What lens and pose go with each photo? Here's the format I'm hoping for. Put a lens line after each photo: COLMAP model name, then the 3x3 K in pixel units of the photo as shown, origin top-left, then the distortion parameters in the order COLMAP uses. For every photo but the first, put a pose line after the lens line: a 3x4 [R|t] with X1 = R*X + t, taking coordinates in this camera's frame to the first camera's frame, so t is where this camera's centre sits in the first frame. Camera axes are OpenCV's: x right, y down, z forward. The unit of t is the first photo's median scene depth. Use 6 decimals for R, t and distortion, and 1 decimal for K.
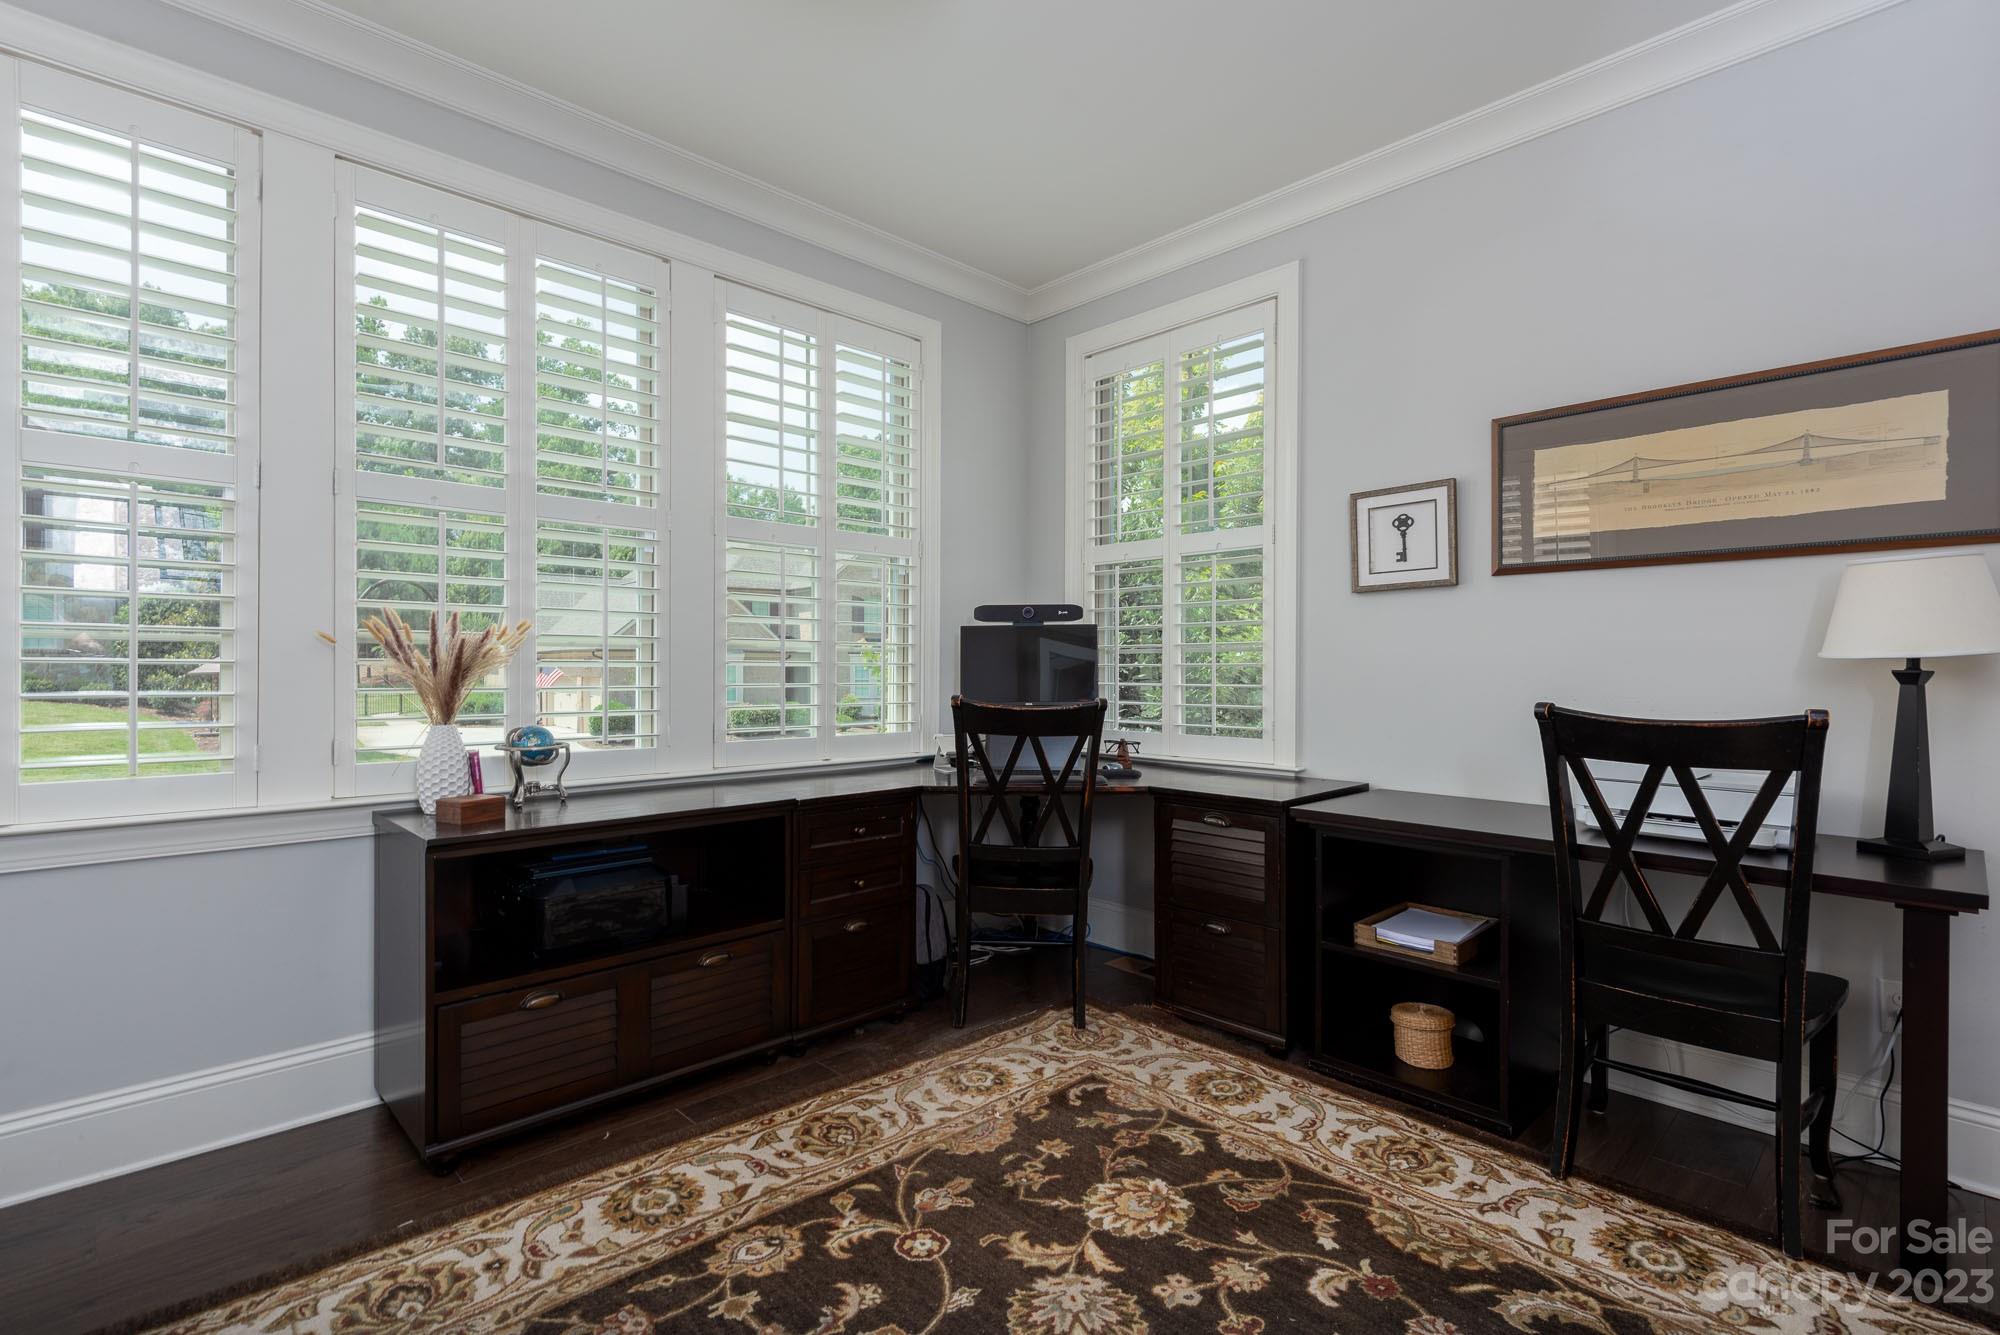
lens RADIAL K [[947.7, 0, 998.6], [0, 947.7, 671.0], [0, 0, 1]] dist [-0.000368, -0.000149]
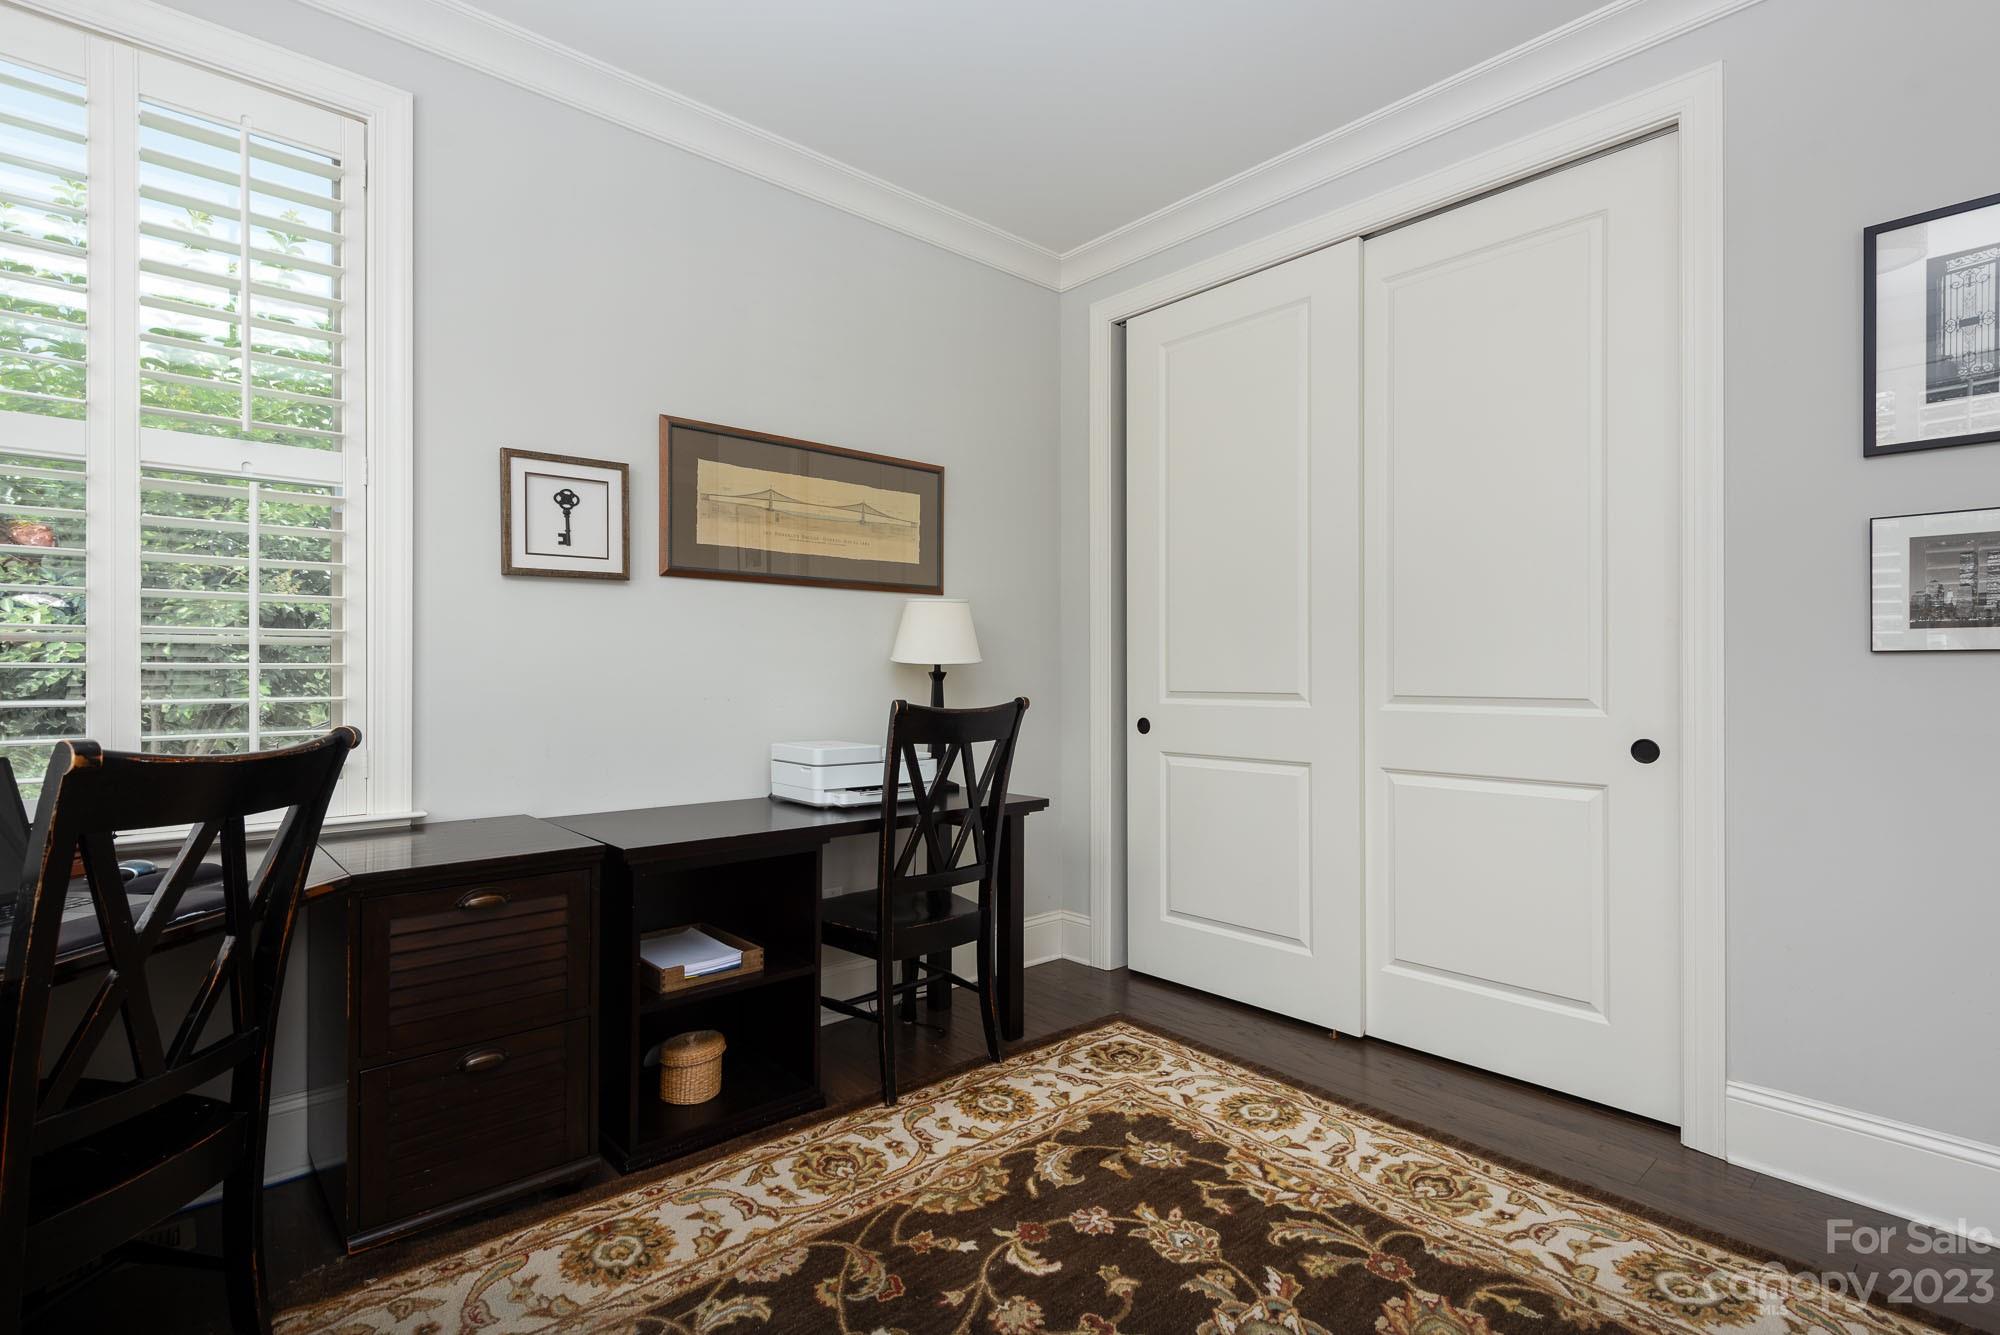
lens RADIAL K [[947.7, 0, 1003.0], [0, 947.7, 664.0], [0, 0, 1]] dist [-0.000368, -0.000149]
pose [[0.020429, 0.005329, 0.999777, -0.525650], [0.001960, 0.999984, -0.005370, -0.004793], [-0.999789, 0.002069, 0.020418, 0.753345]]
